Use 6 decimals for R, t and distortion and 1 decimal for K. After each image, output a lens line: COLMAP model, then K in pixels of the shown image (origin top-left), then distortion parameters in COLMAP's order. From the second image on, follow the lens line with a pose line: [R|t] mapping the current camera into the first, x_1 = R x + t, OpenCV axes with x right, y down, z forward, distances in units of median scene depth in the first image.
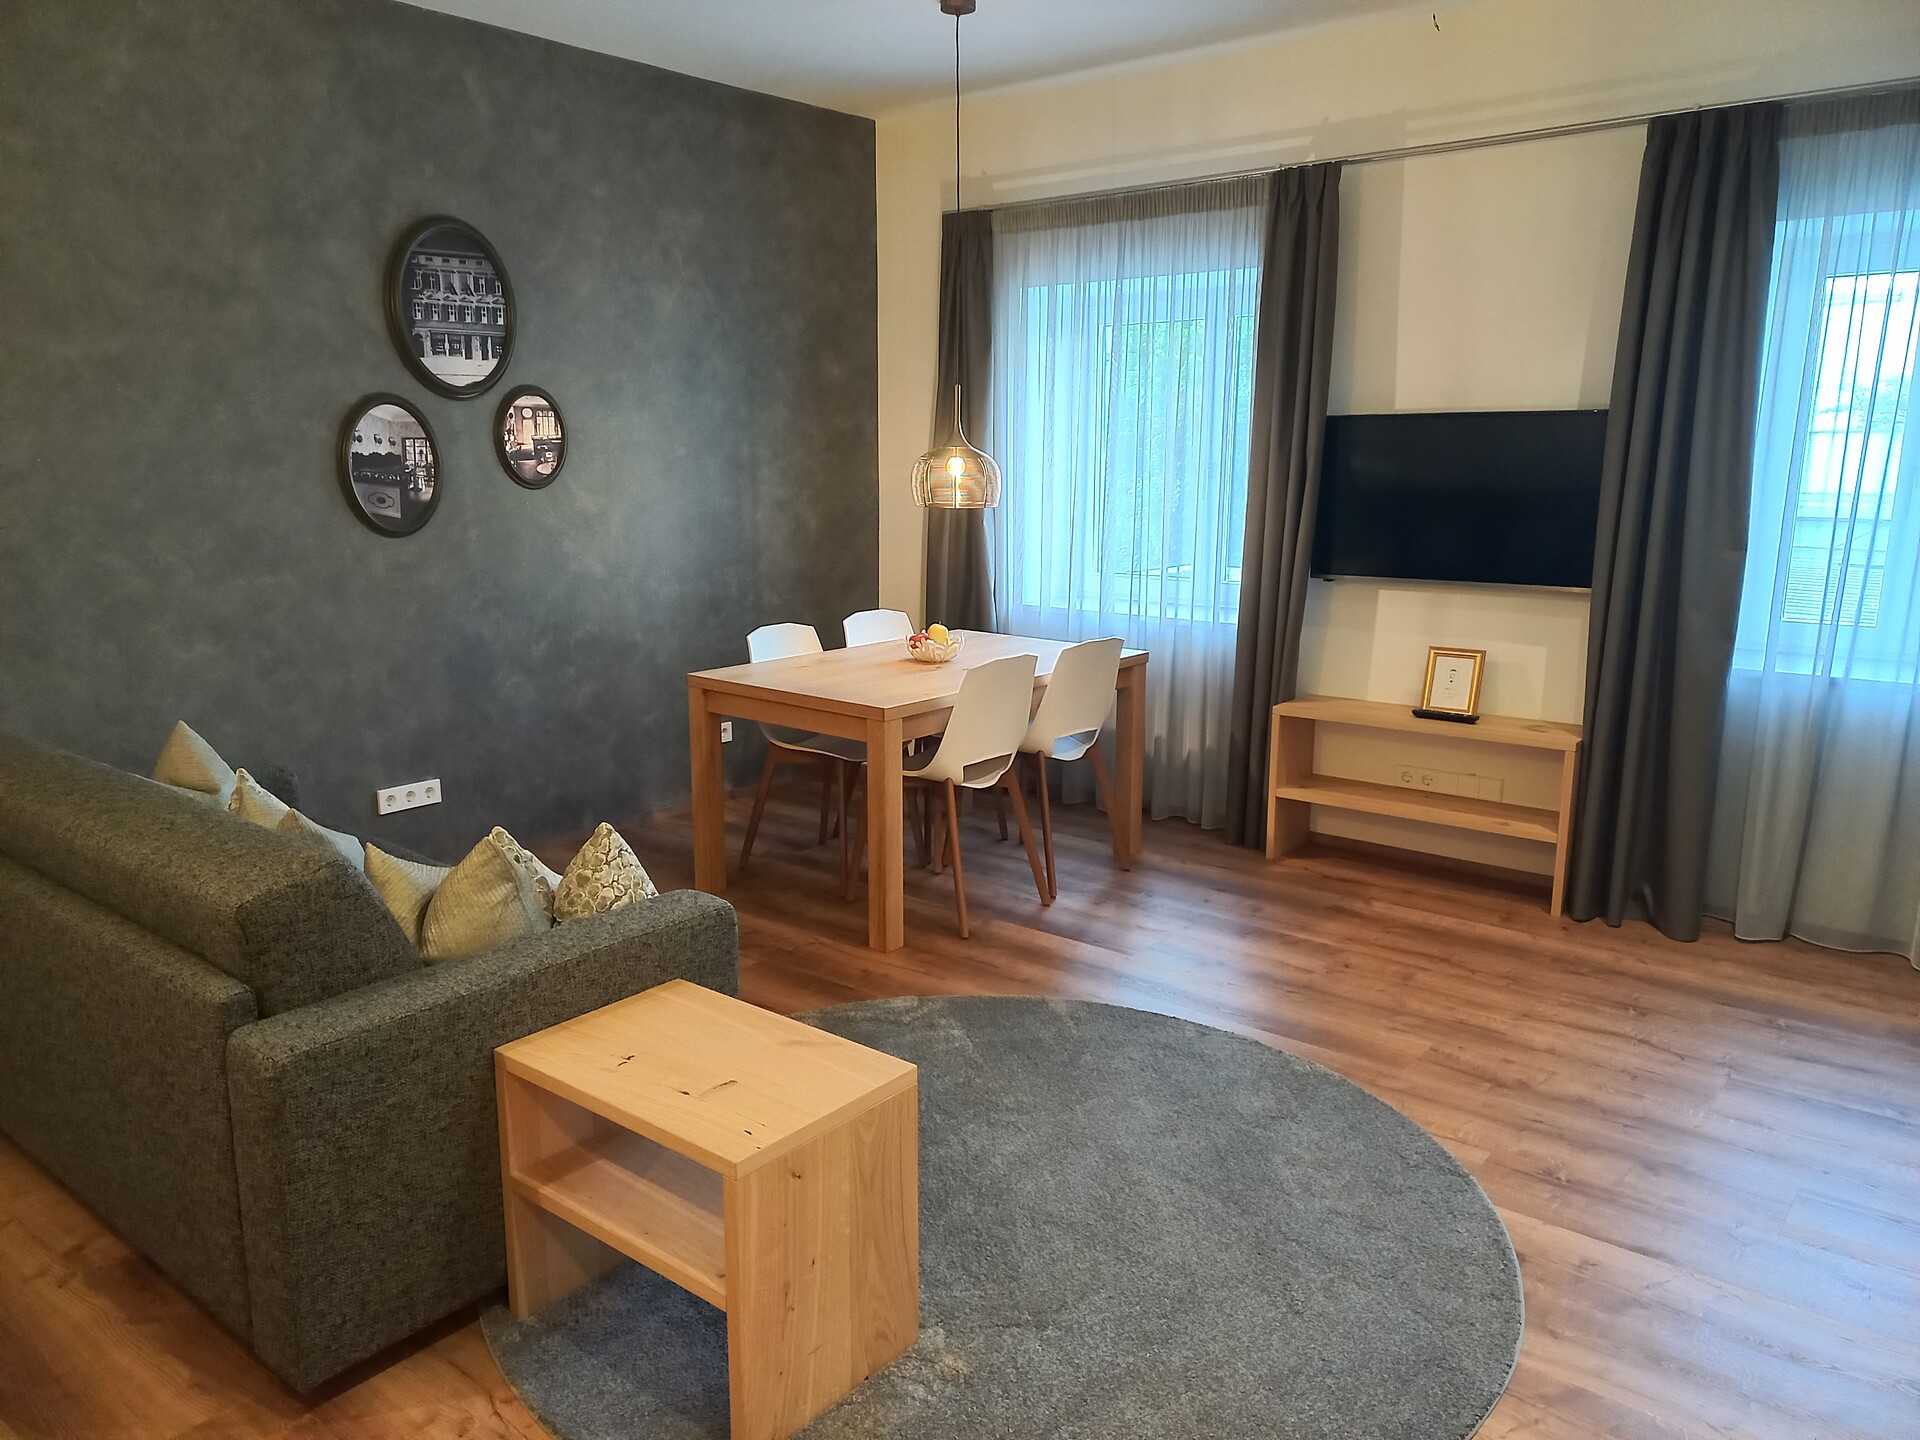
lens RADIAL K [[1407.6, 0, 935.6], [0, 1407.6, 735.5], [0, 0, 1]] dist [0.081548, -0.102208]
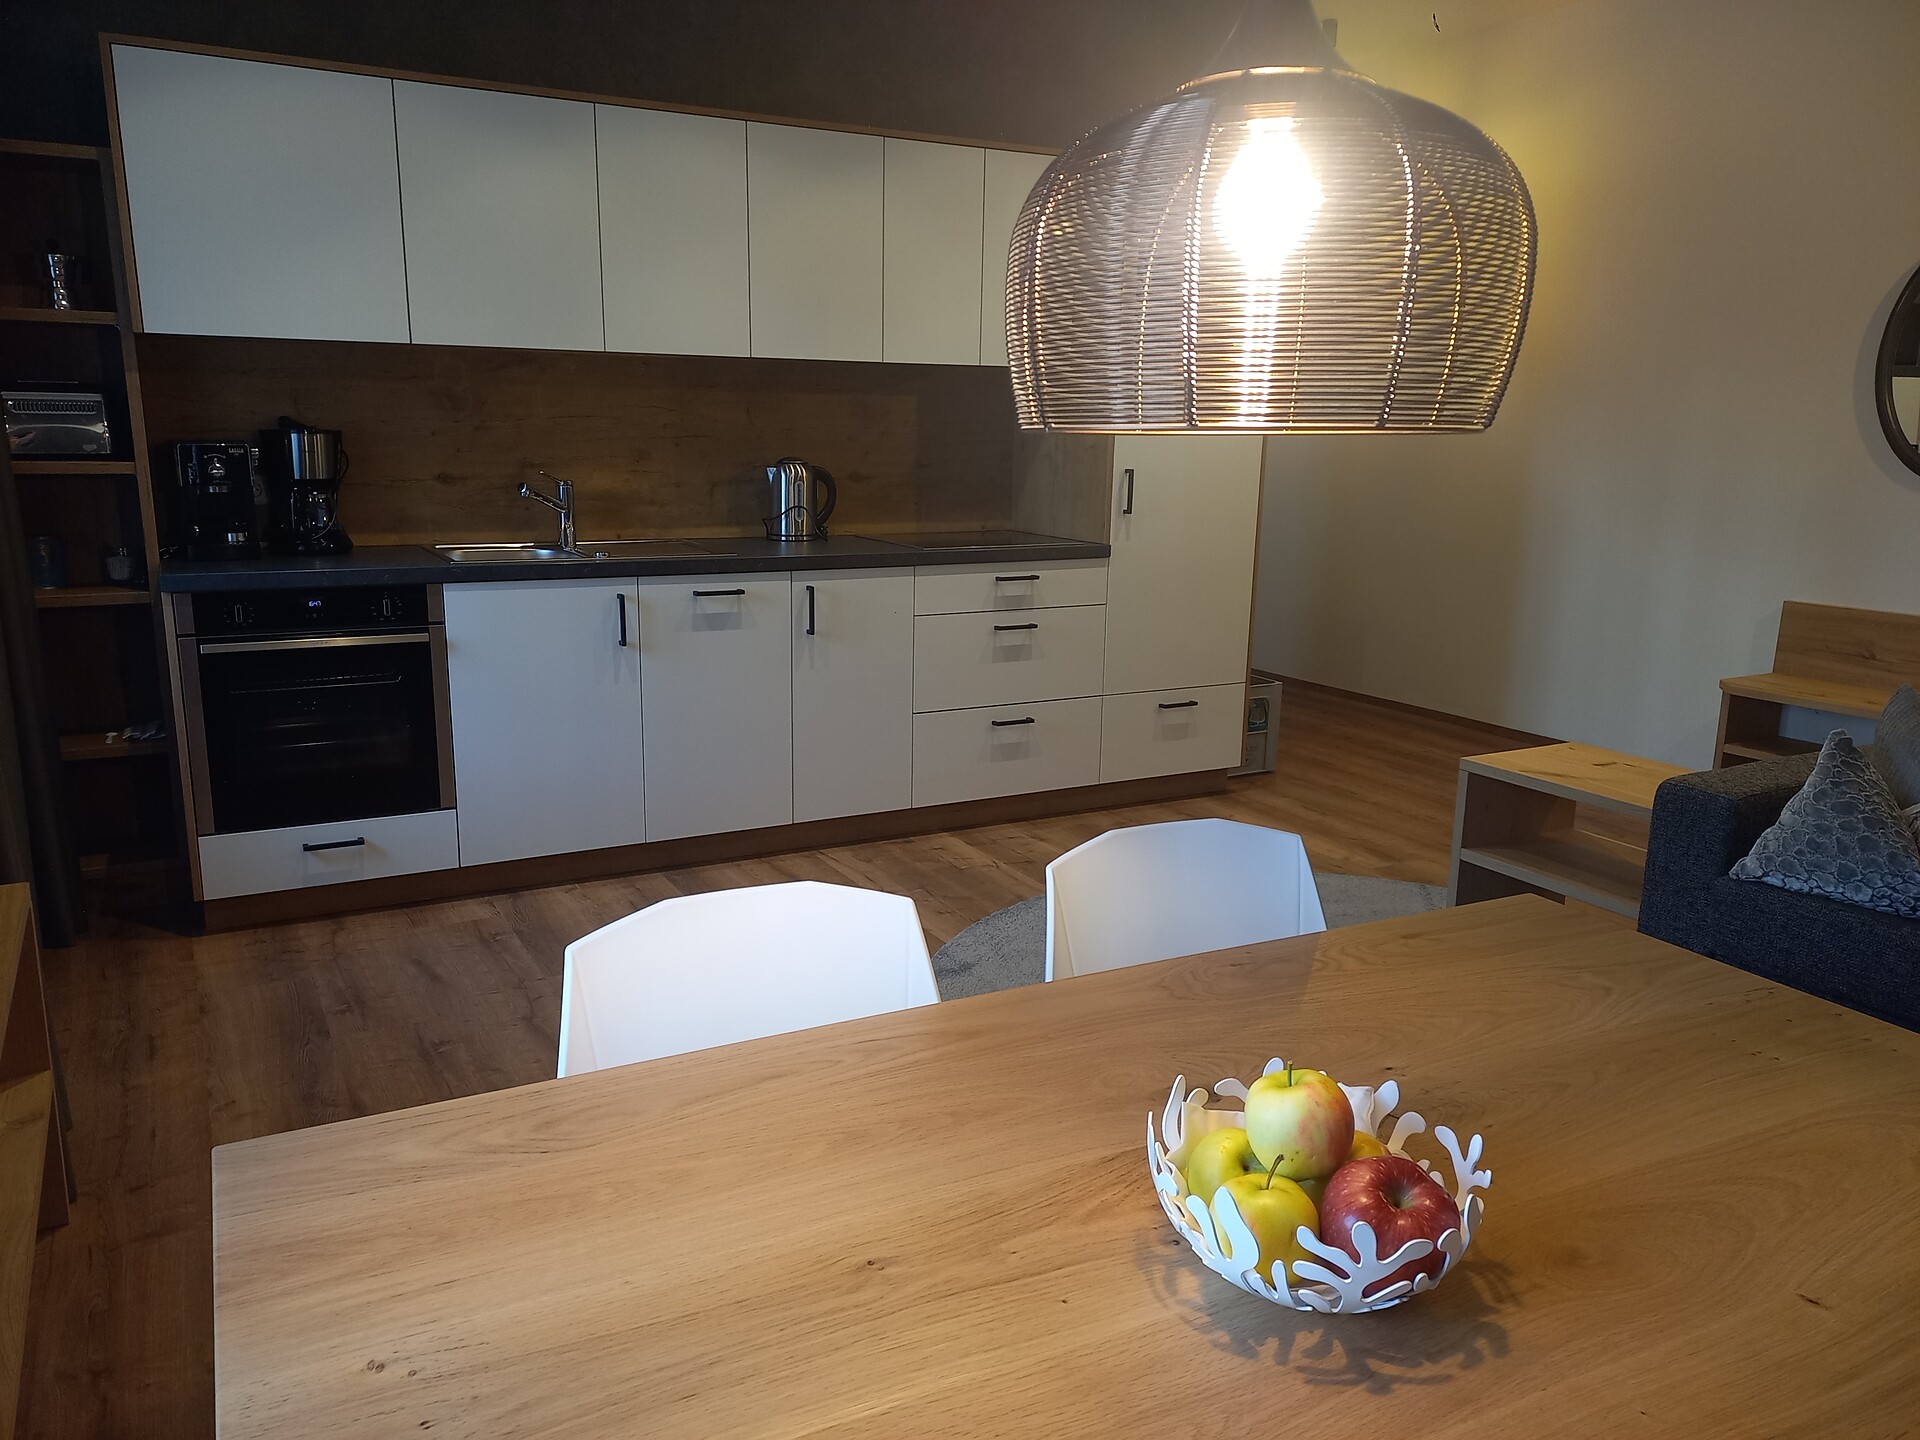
lens RADIAL K [[1400.8, 0, 960.0], [0, 1400.8, 720.0], [0, 0, 1]] dist [0.117133, -0.109404]
pose [[-0.937109, -0.082926, 0.339044, -0.022990], [0.061910, 0.916473, 0.395277, -0.228448], [-0.343503, 0.391407, -0.853701, 1.310848]]
